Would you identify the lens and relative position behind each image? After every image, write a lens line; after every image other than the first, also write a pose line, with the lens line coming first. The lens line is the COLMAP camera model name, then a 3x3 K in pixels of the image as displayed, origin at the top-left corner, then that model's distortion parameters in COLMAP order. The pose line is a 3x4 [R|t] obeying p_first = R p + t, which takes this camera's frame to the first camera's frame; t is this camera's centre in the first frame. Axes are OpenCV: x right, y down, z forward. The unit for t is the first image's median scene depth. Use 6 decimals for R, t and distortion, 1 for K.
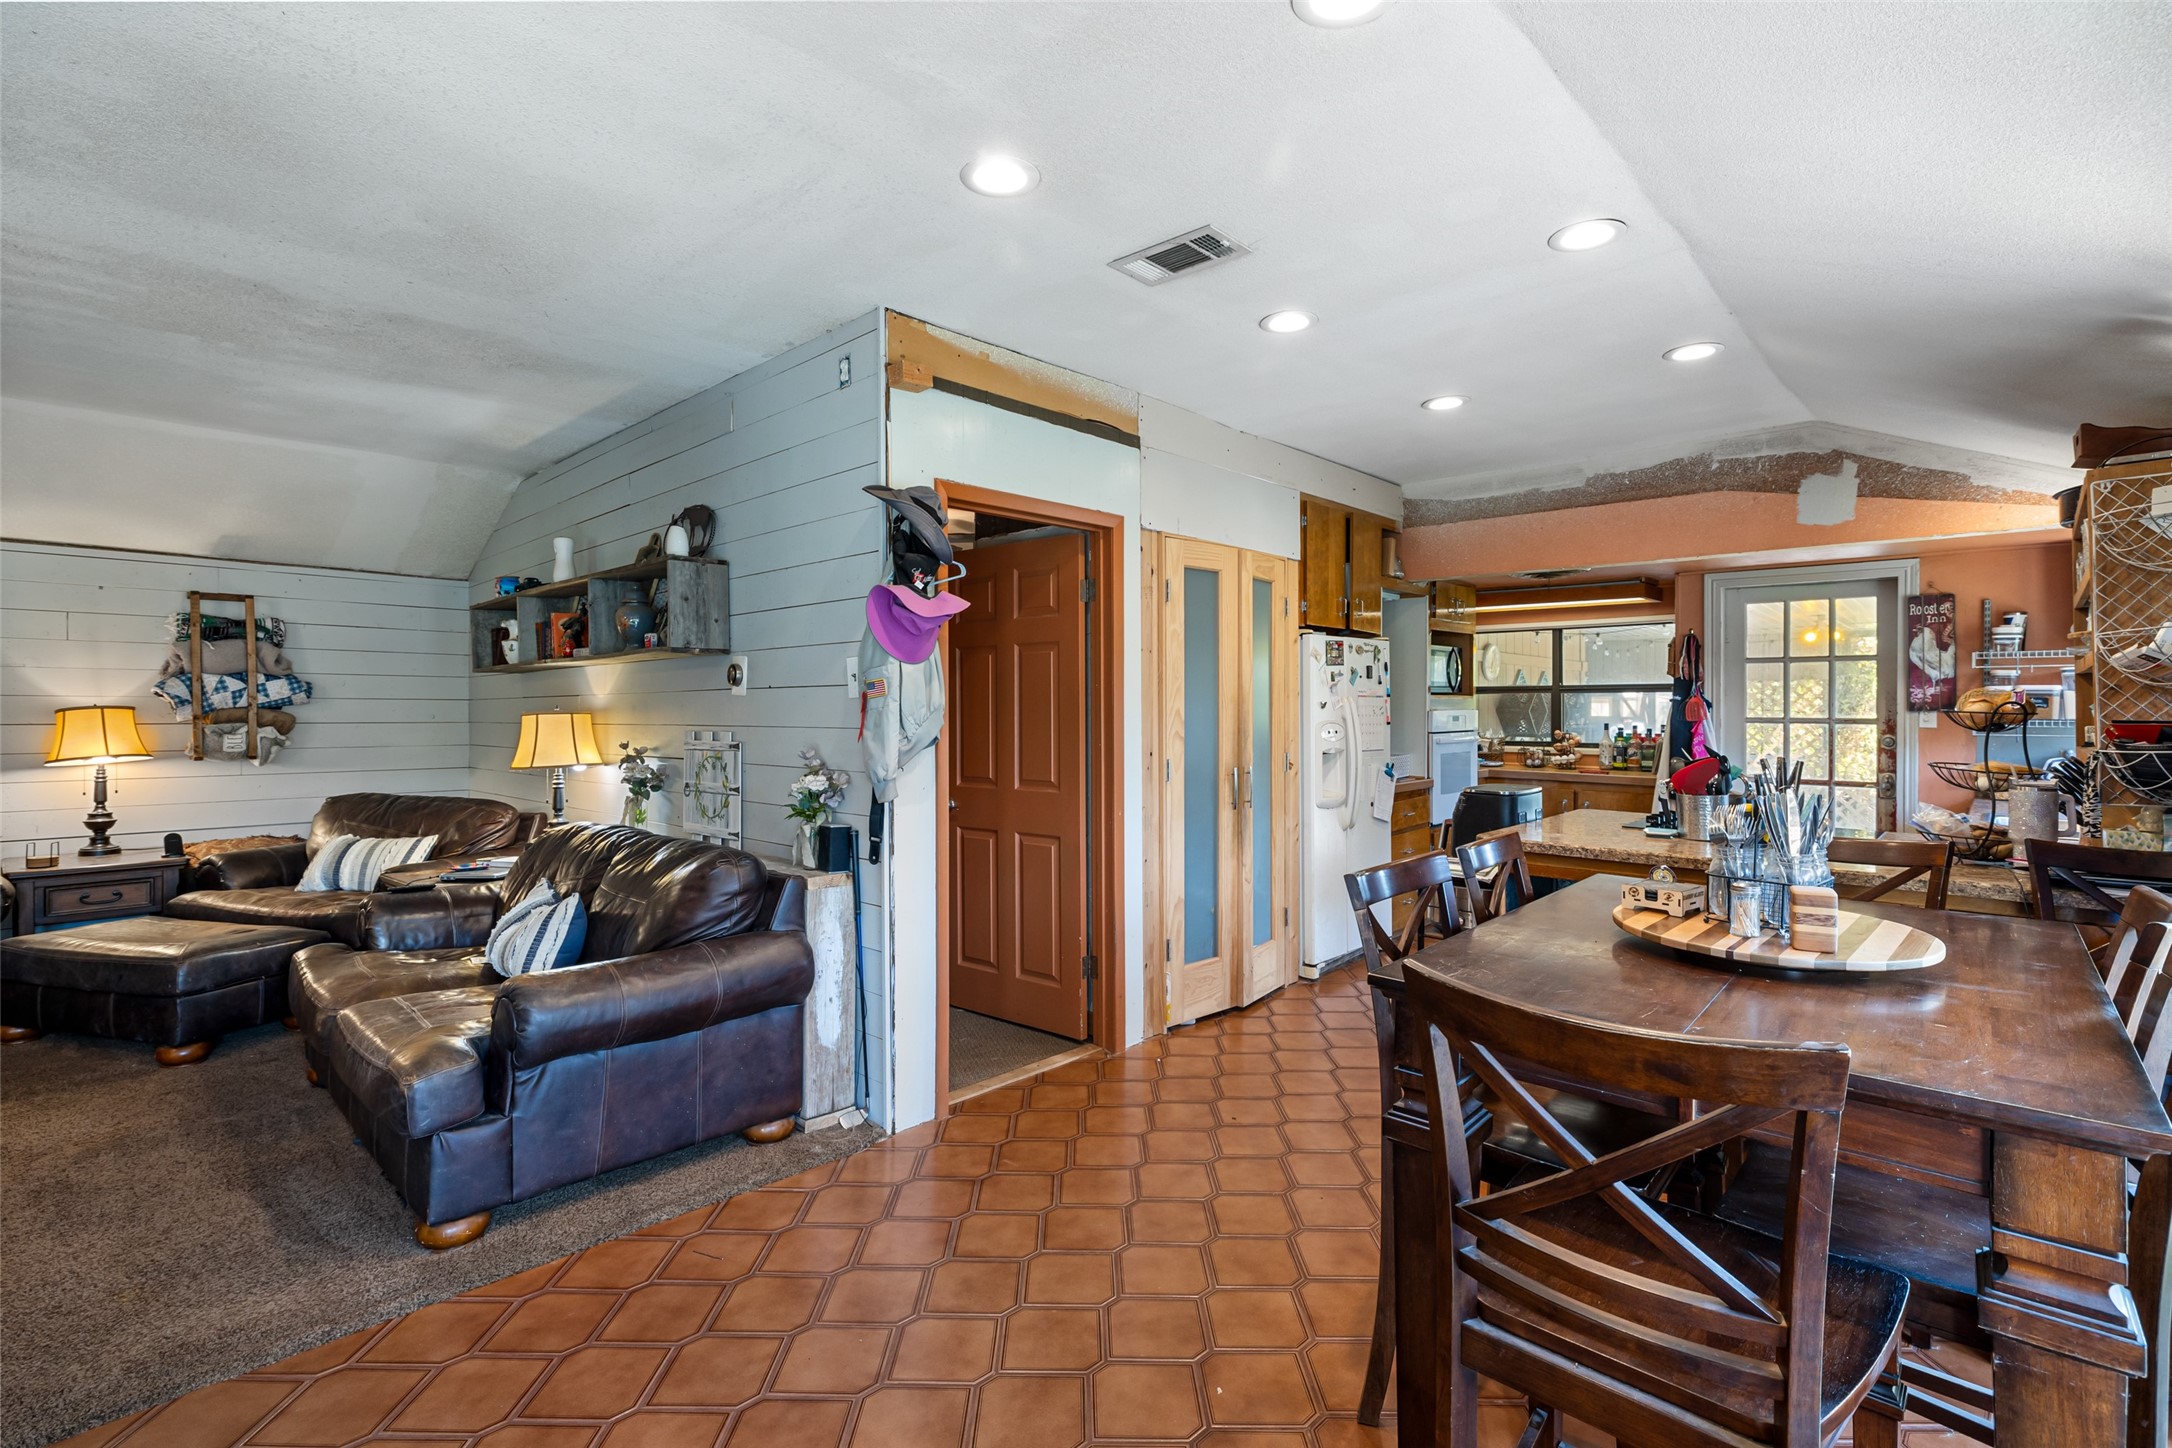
lens RADIAL K [[981.4, 0, 1086.0], [0, 981.4, 724.0], [0, 0, 1]] dist [0.000445, 0.000149]
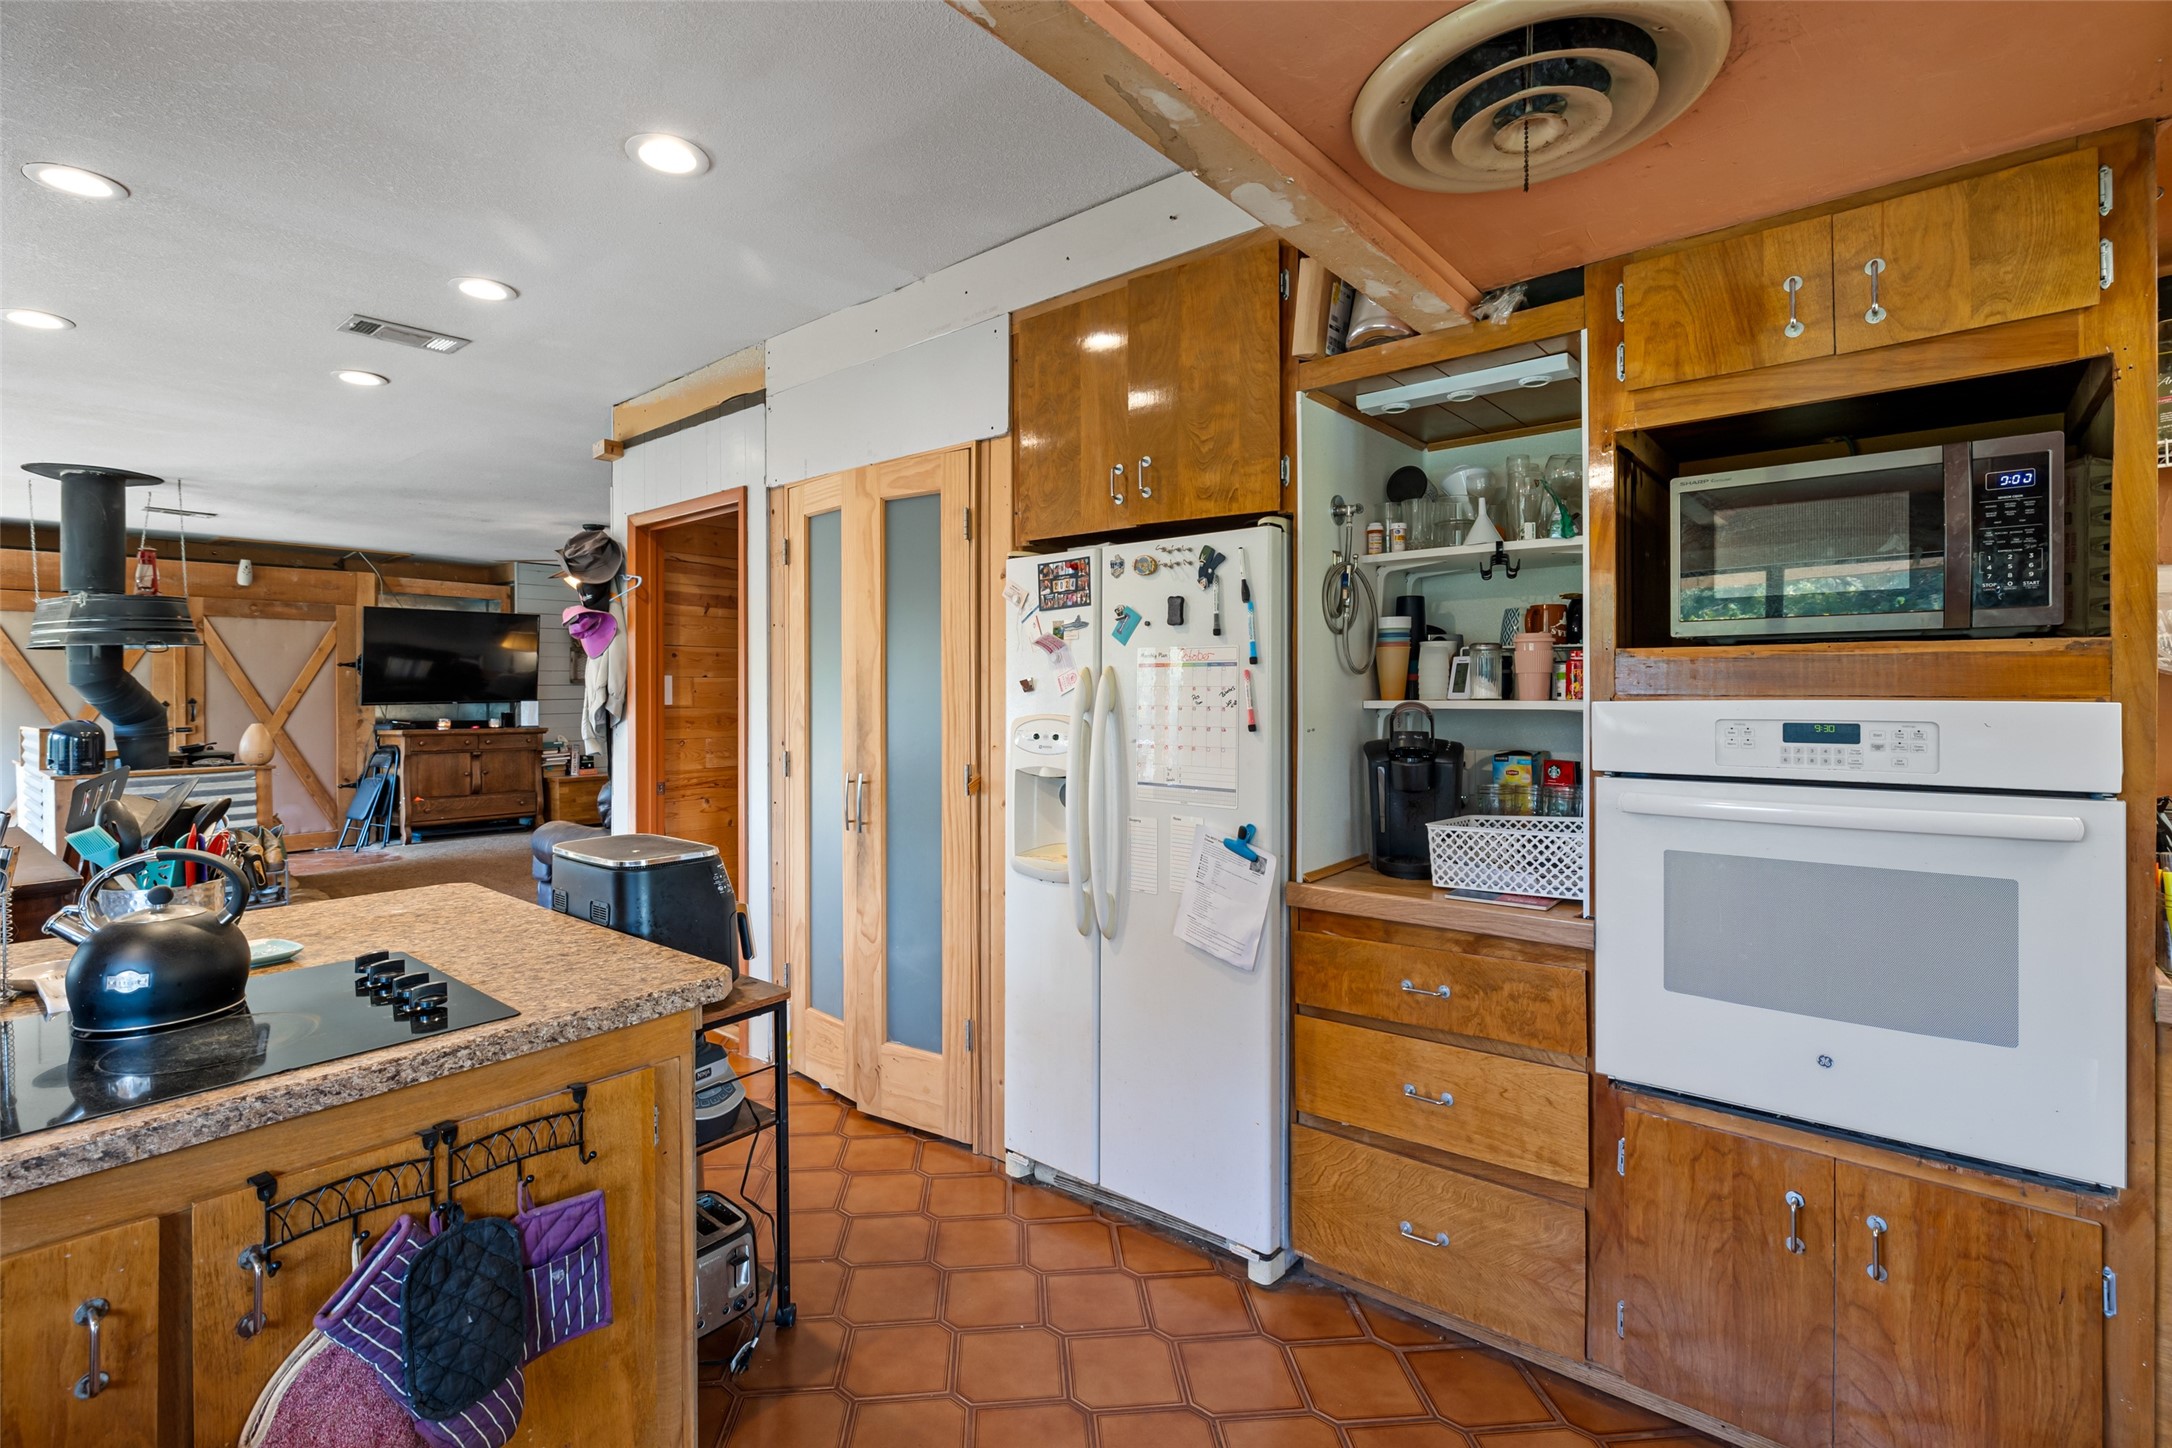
lens RADIAL K [[989.2, 0, 1068.0], [0, 989.2, 697.2], [0, 0, 1]] dist [-0.001220, 0.000141]
pose [[0.059454, 0.008151, -0.998198, 0.754001], [-0.015632, 0.999852, 0.007233, -0.016292], [0.998109, 0.015174, 0.059573, 0.944944]]
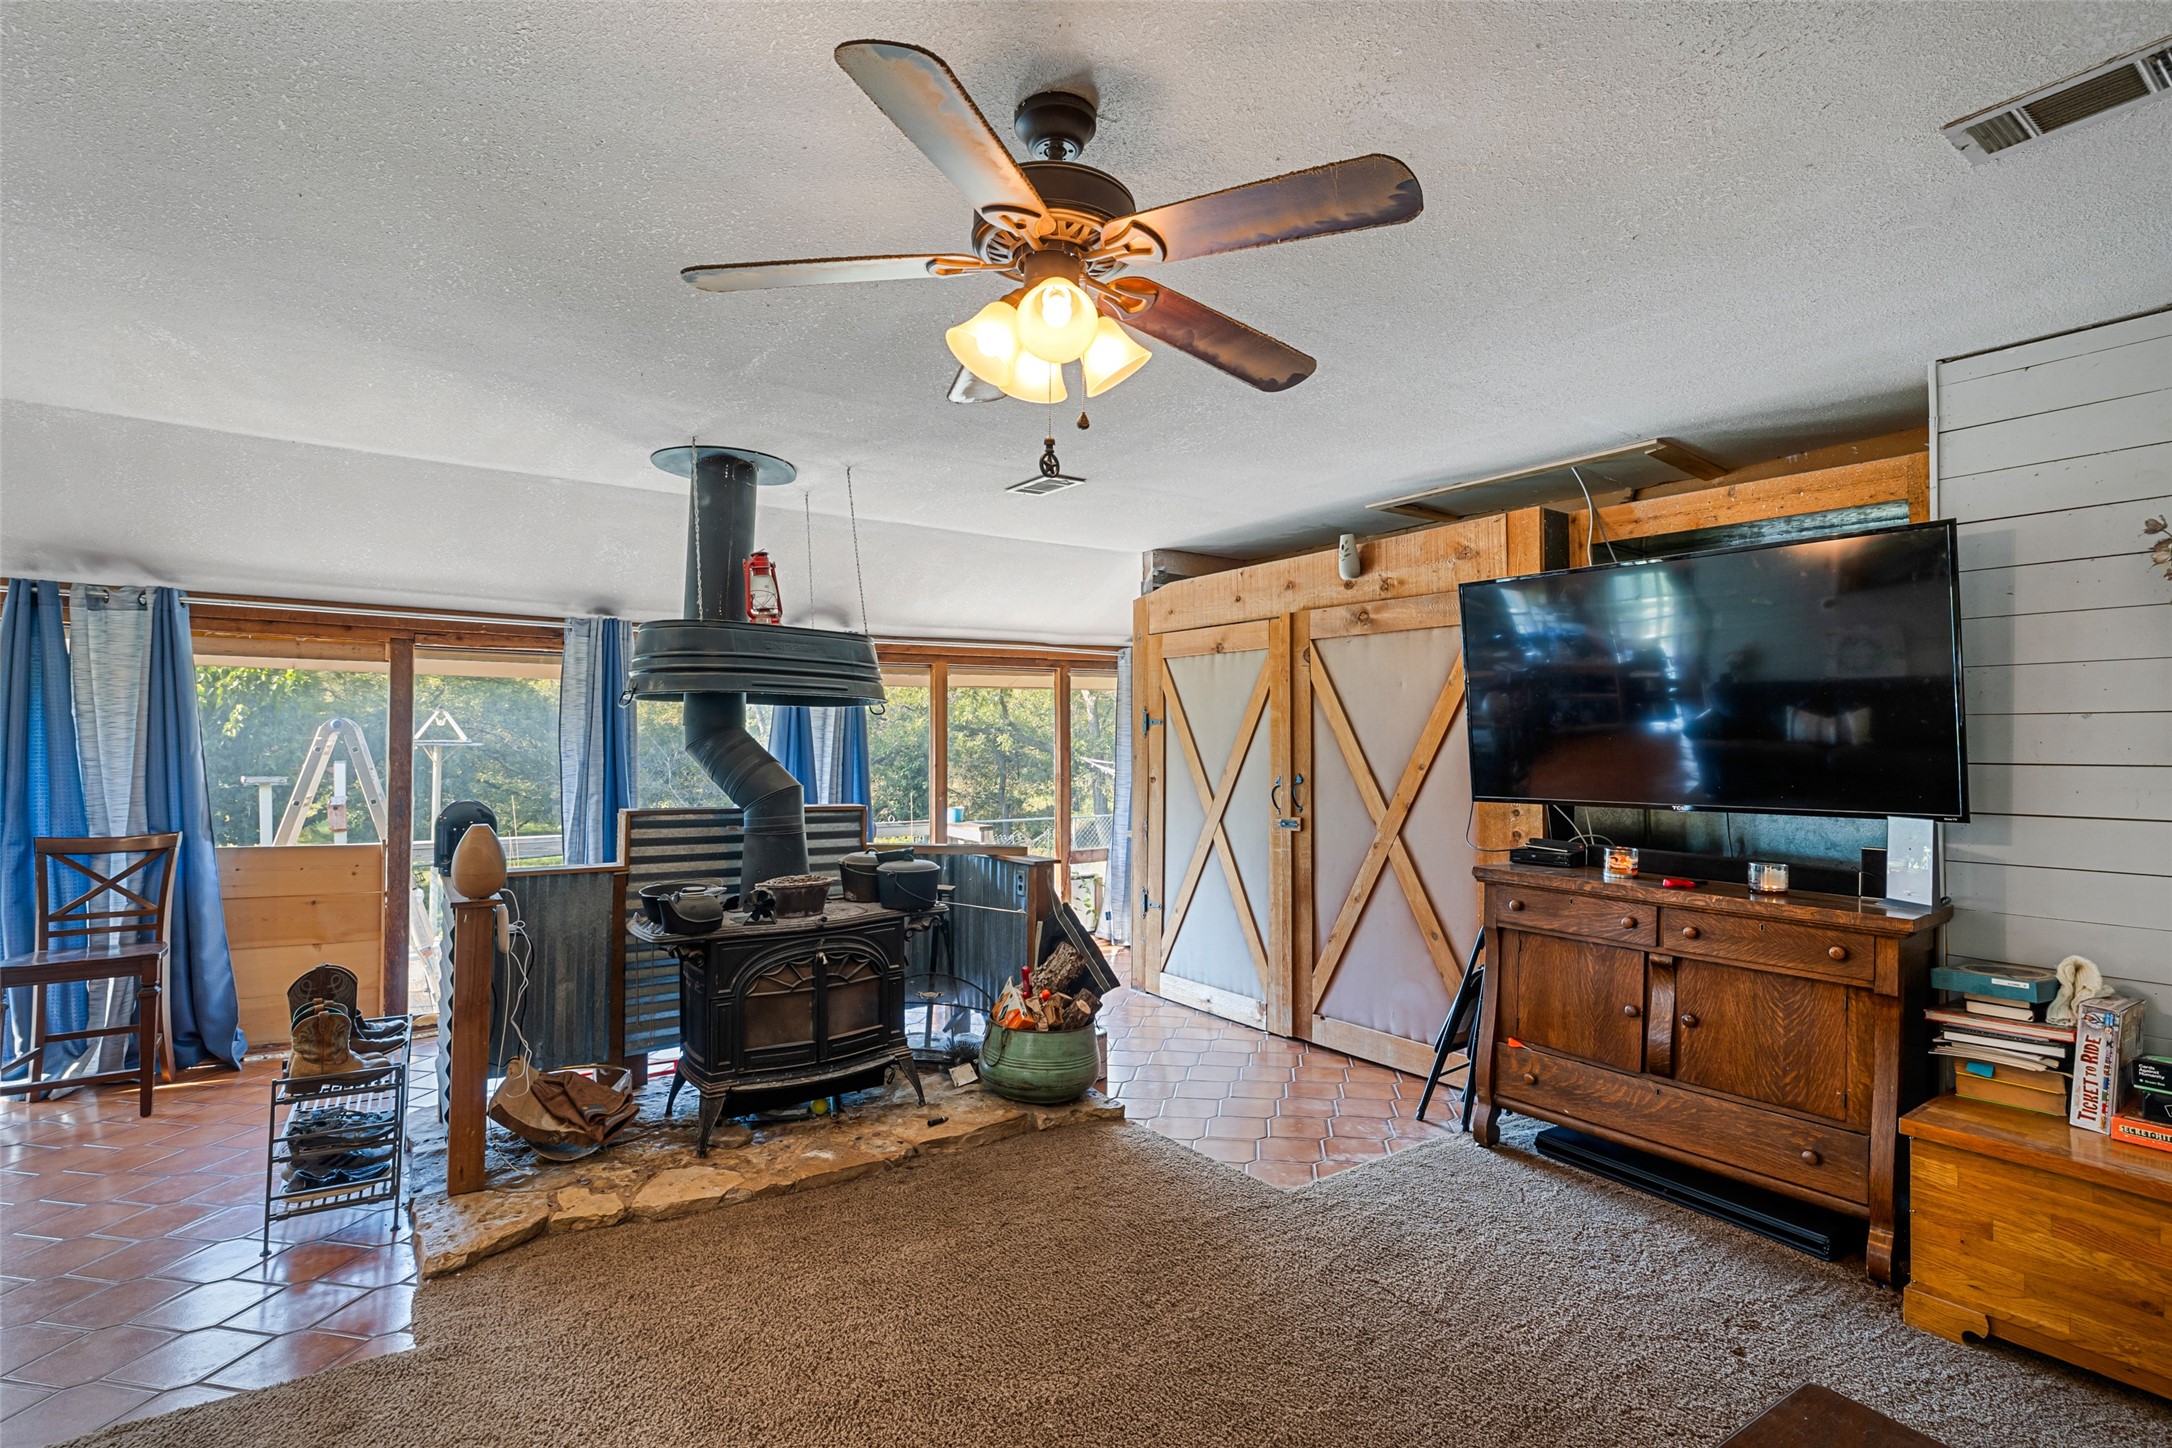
lens RADIAL K [[1038.1, 0, 1086.9], [0, 1038.1, 640.7], [0, 0, 1]] dist [0.000834, 0.000141]
pose [[-0.983220, 0.005891, 0.182331, -0.811182], [-0.007641, 0.997272, -0.073424, -0.036670], [-0.182266, -0.073585, -0.980492, 0.731051]]
